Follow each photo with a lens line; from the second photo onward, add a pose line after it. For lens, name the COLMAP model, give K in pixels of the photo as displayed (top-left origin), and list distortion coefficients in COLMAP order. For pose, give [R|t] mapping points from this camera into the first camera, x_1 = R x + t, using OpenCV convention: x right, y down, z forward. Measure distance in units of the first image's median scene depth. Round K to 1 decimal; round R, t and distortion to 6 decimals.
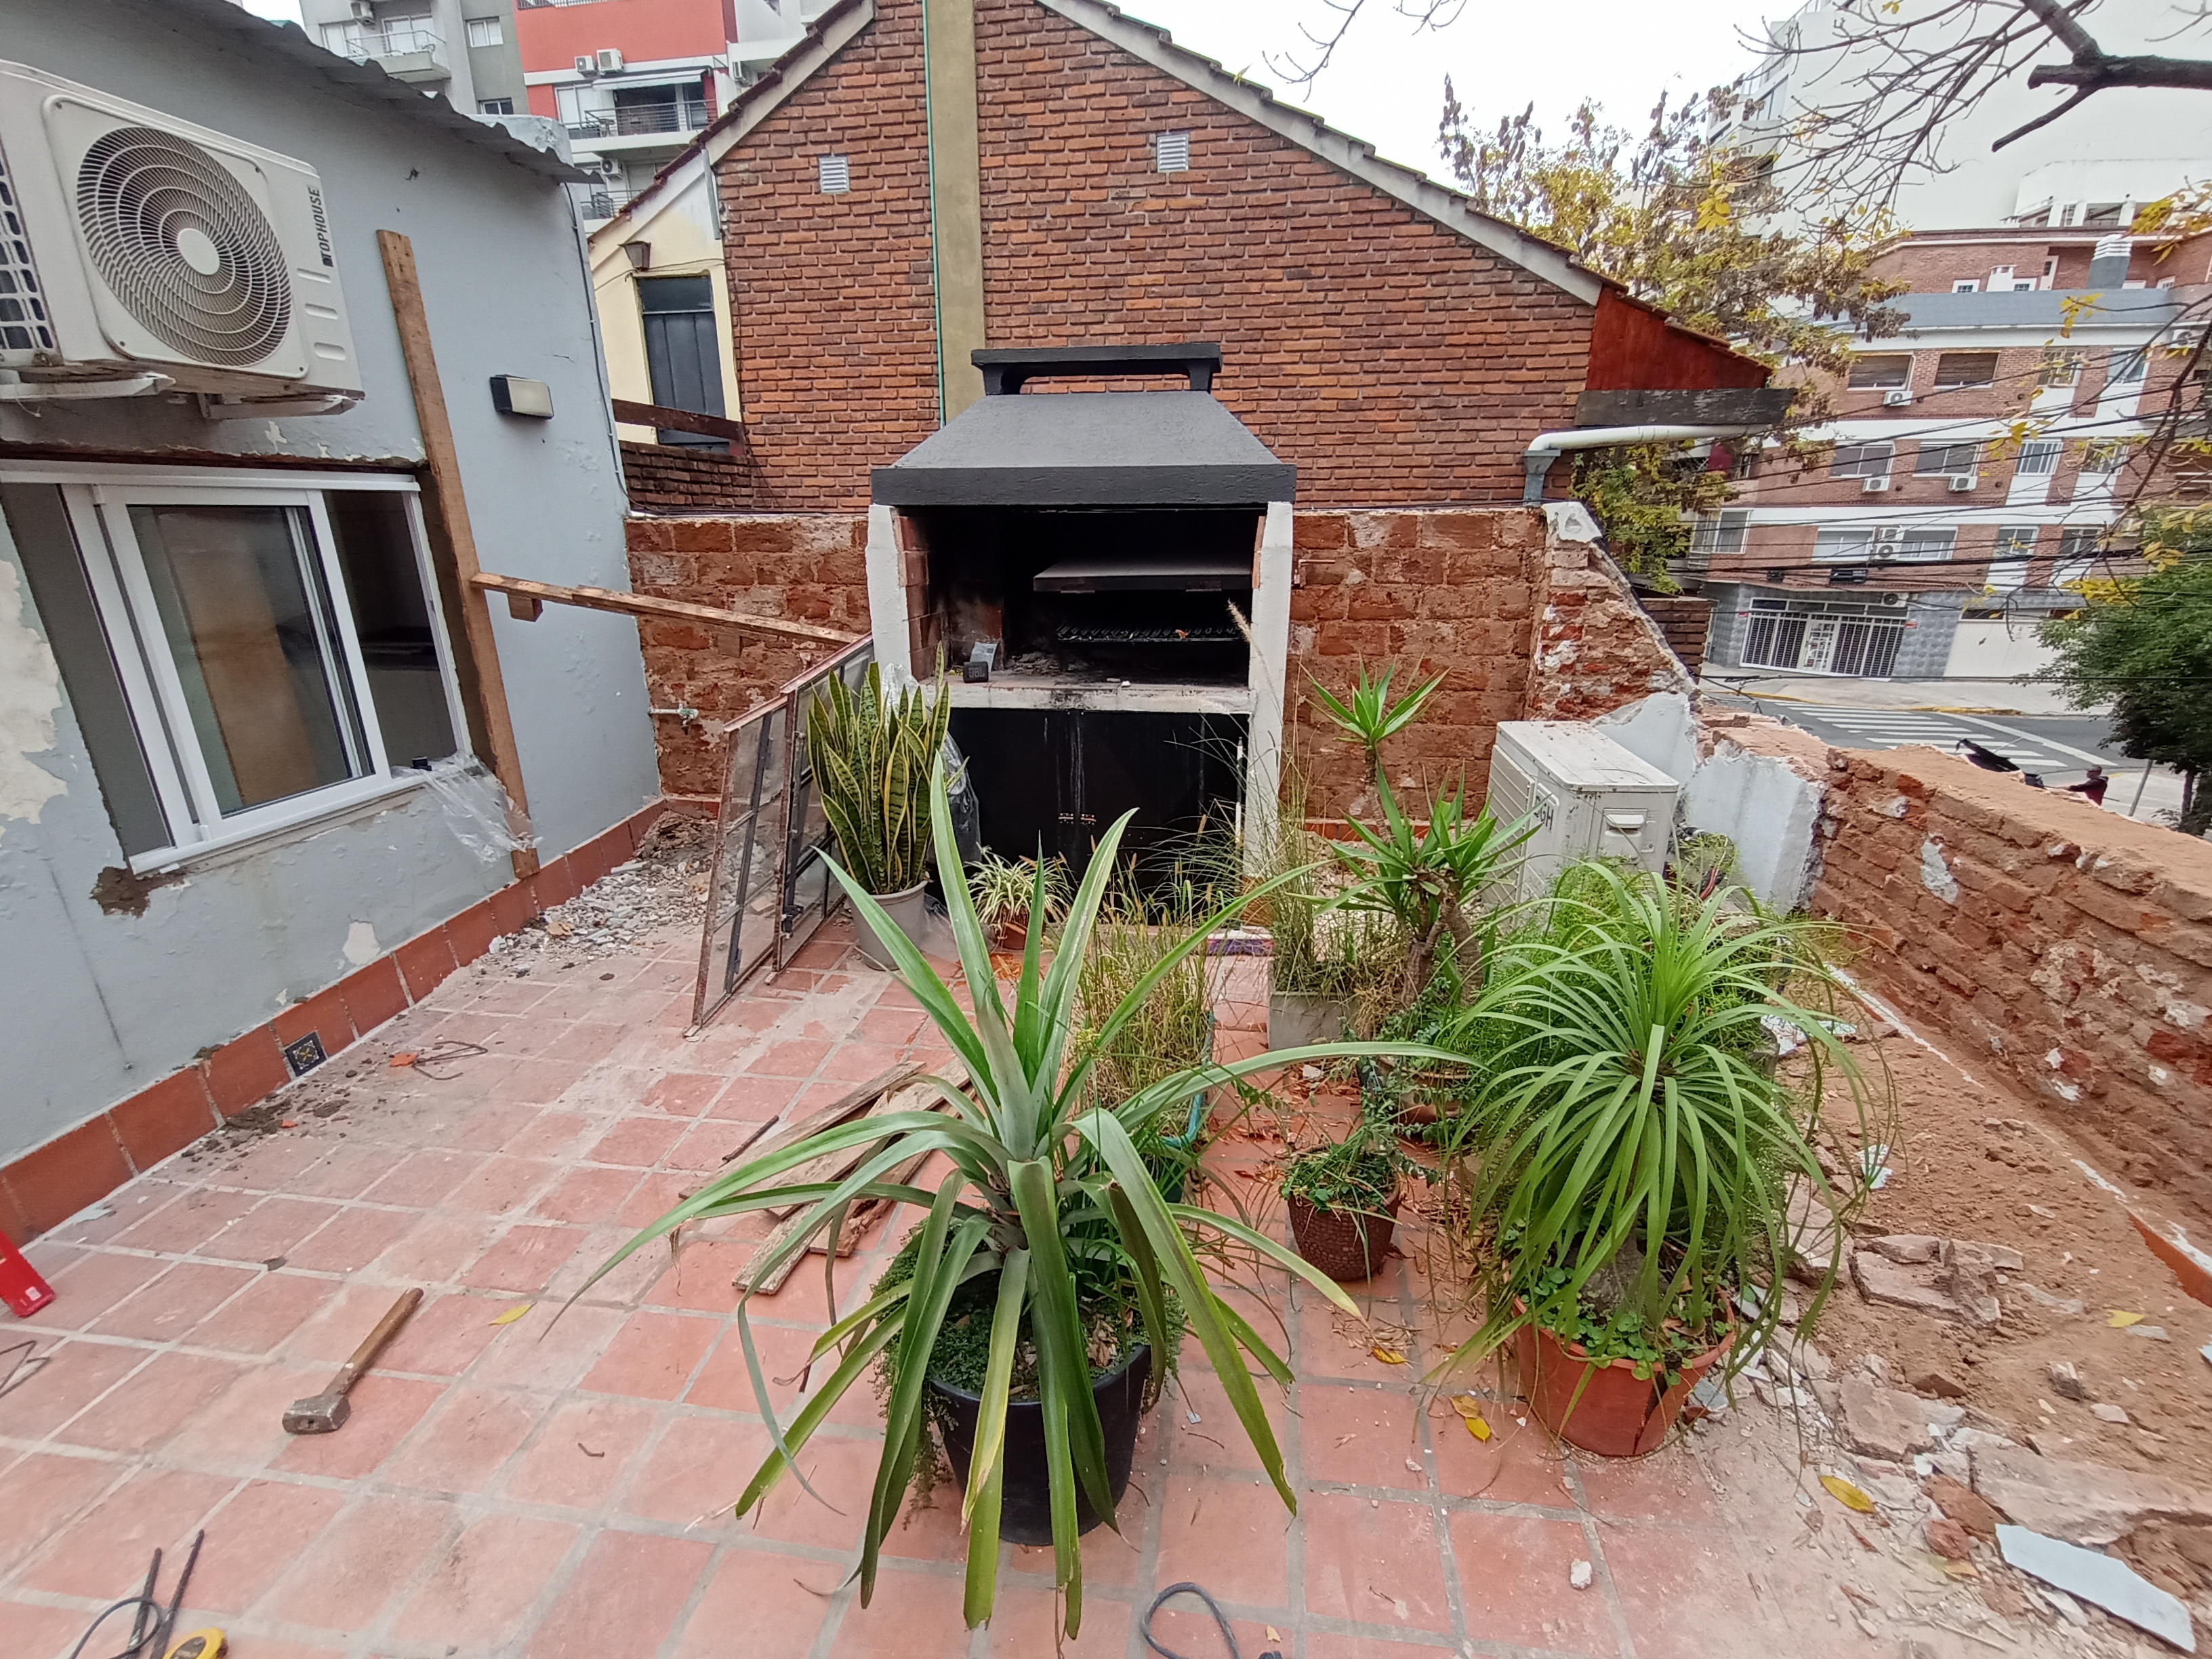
lens RADIAL K [[1016.5, 0, 1107.8], [0, 1016.5, 835.1], [0, 0, 1]] dist [0.007354, -0.003582]
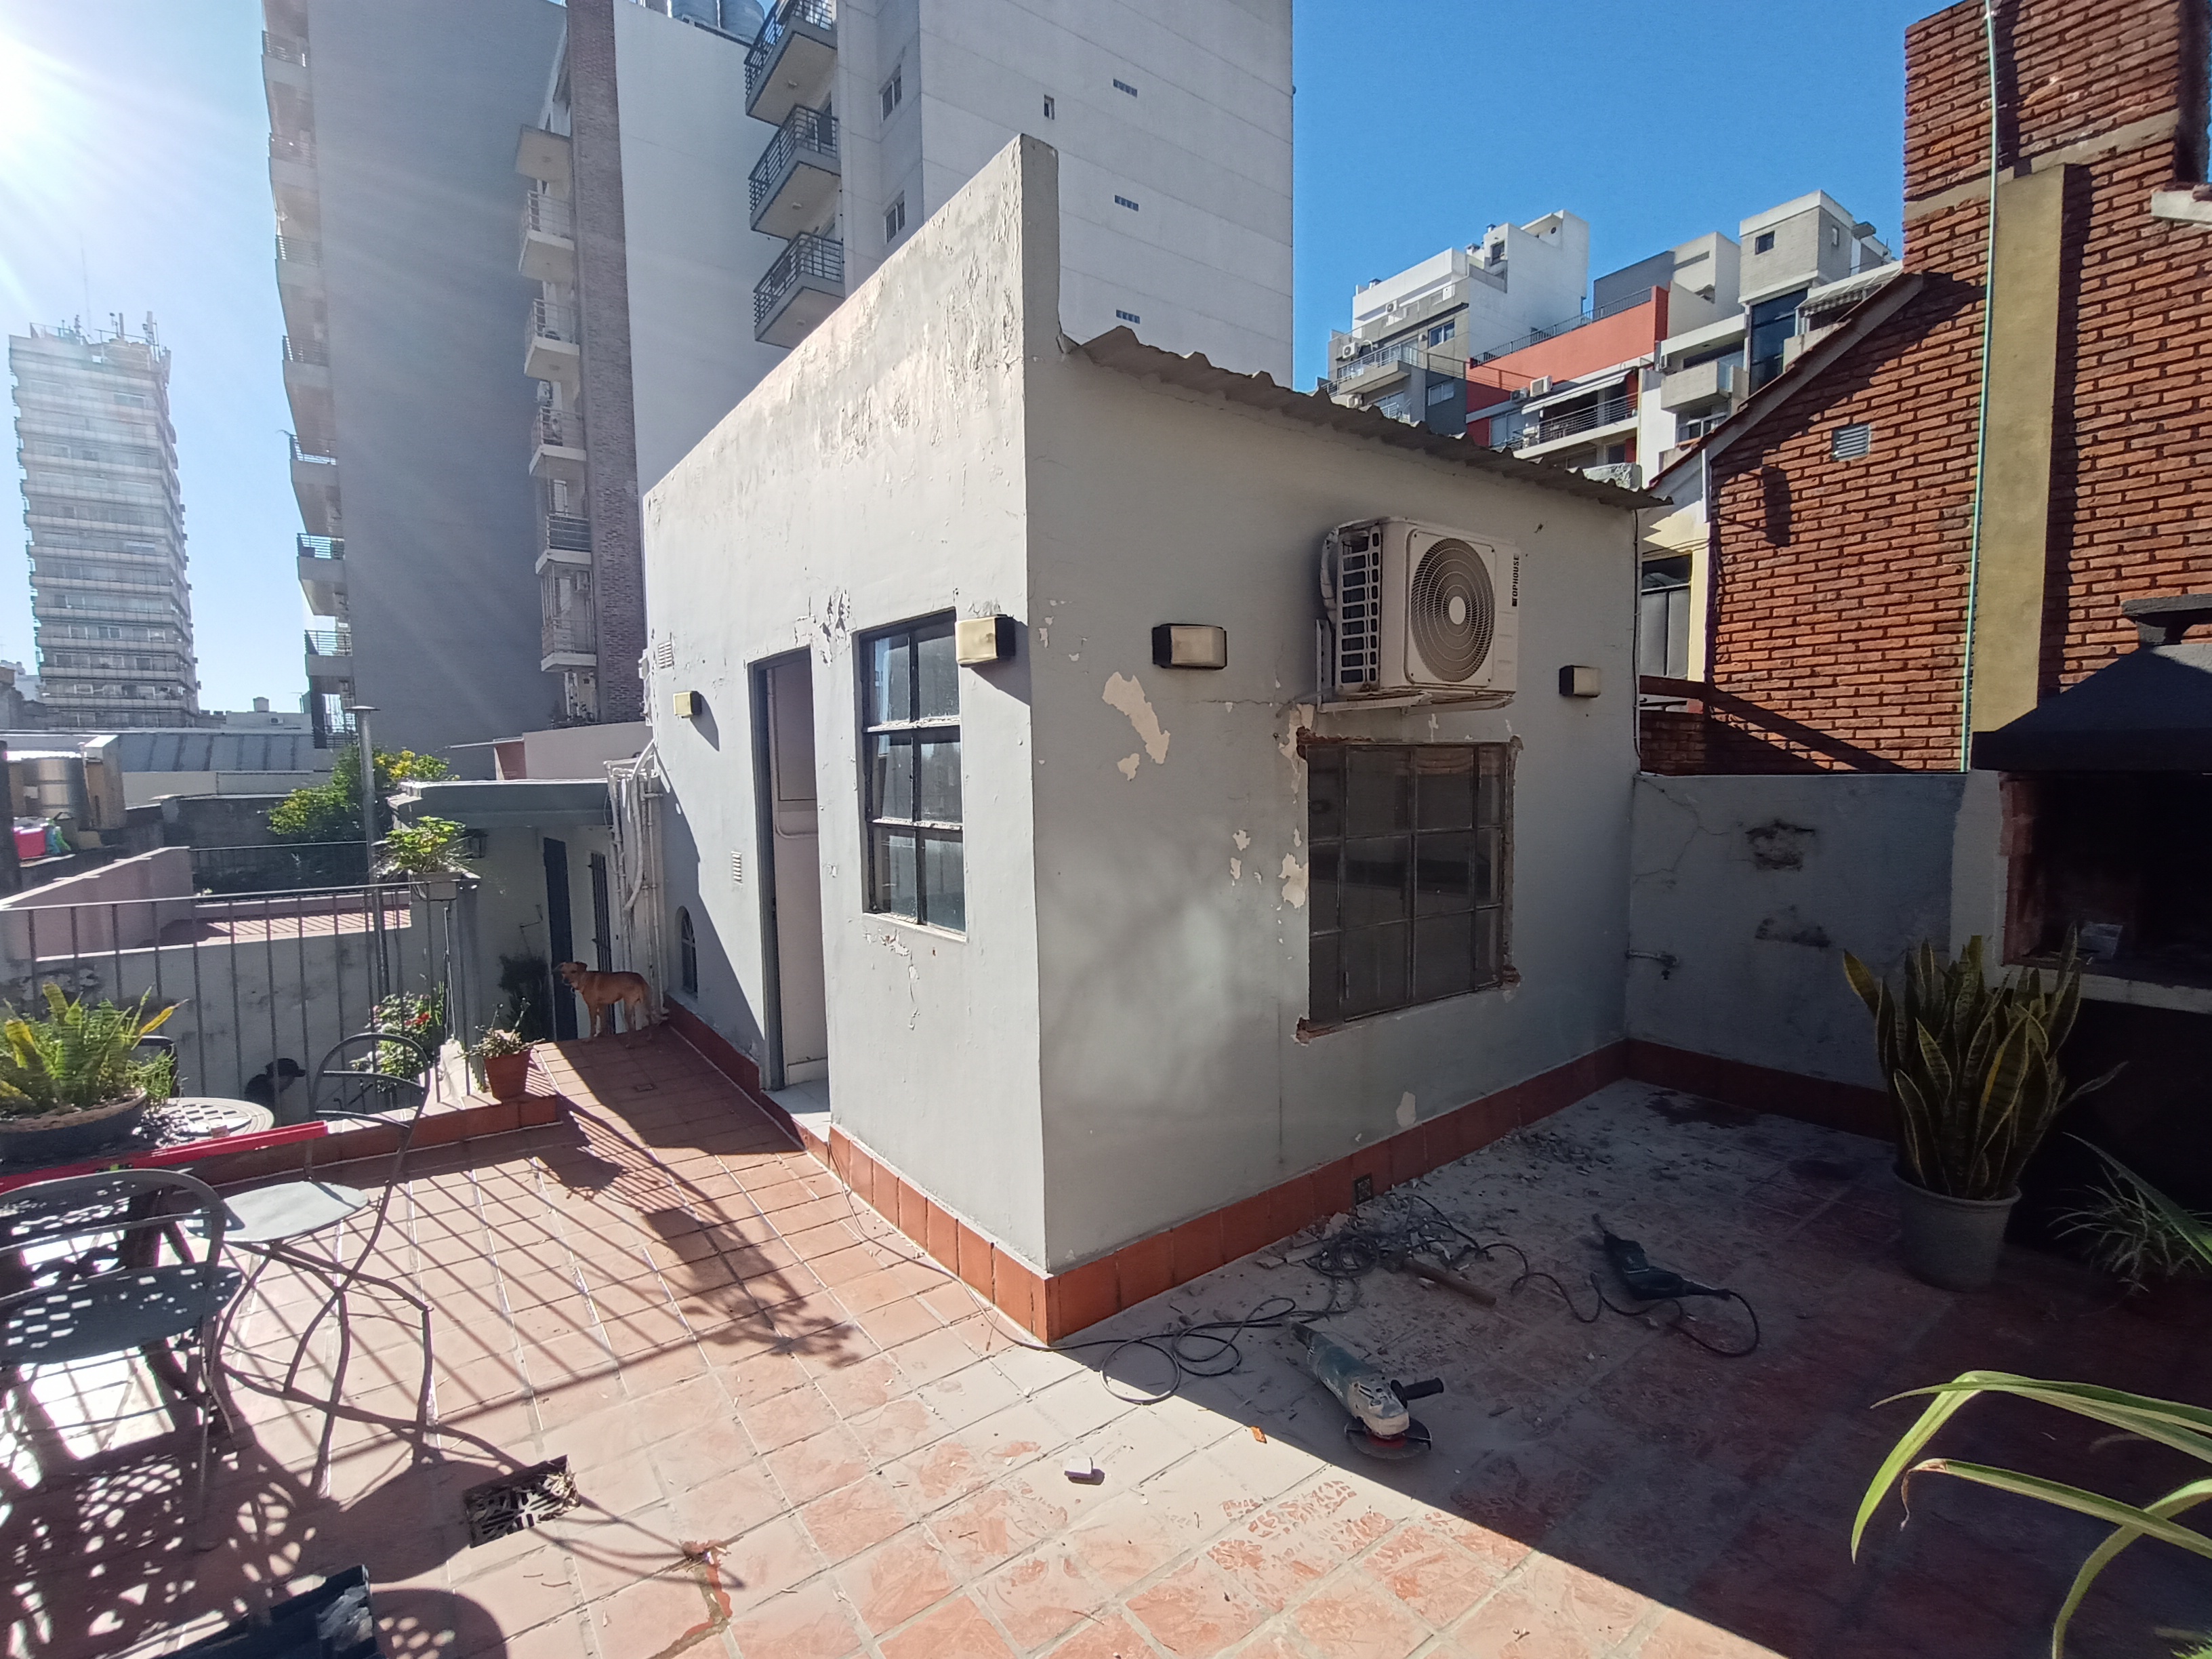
lens RADIAL K [[1016.5, 0, 1105.4], [0, 1016.5, 831.3], [0, 0, 1]] dist [0.007354, -0.003582]
pose [[0.706719, 0.043838, -0.706135, -0.060724], [-0.208411, 0.966691, -0.148570, 0.017230], [0.676101, 0.252163, 0.692316, -0.082065]]
